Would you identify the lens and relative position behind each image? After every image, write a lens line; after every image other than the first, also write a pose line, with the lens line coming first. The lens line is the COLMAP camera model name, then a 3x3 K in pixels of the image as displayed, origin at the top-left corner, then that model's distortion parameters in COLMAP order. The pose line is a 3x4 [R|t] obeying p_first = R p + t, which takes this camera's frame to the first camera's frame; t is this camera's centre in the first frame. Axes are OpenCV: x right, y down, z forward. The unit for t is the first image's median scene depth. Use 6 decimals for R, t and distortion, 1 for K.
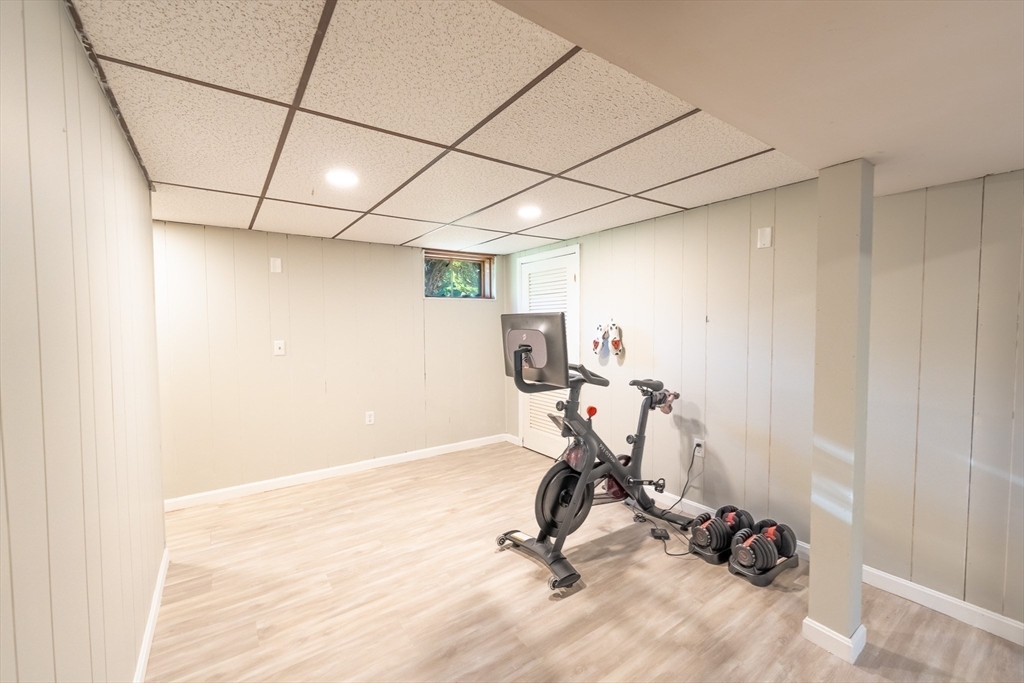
lens RADIAL K [[411.0, 0, 512.0], [0, 411.0, 341.5], [0, 0, 1]] dist [-0.002404, -0.000061]
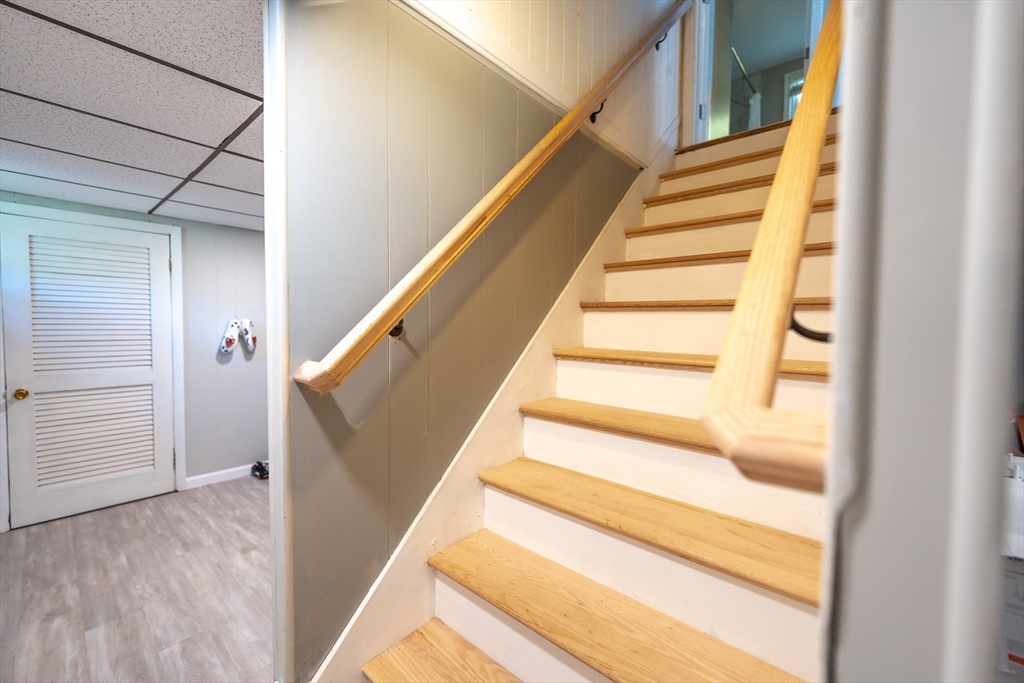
lens RADIAL K [[411.0, 0, 512.0], [0, 411.0, 341.5], [0, 0, 1]] dist [-0.002404, -0.000061]
pose [[-0.227616, -0.035442, 0.973106, -0.910150], [0.029999, 0.998608, 0.043388, -0.017859], [-0.973289, 0.039068, -0.226236, 0.571425]]
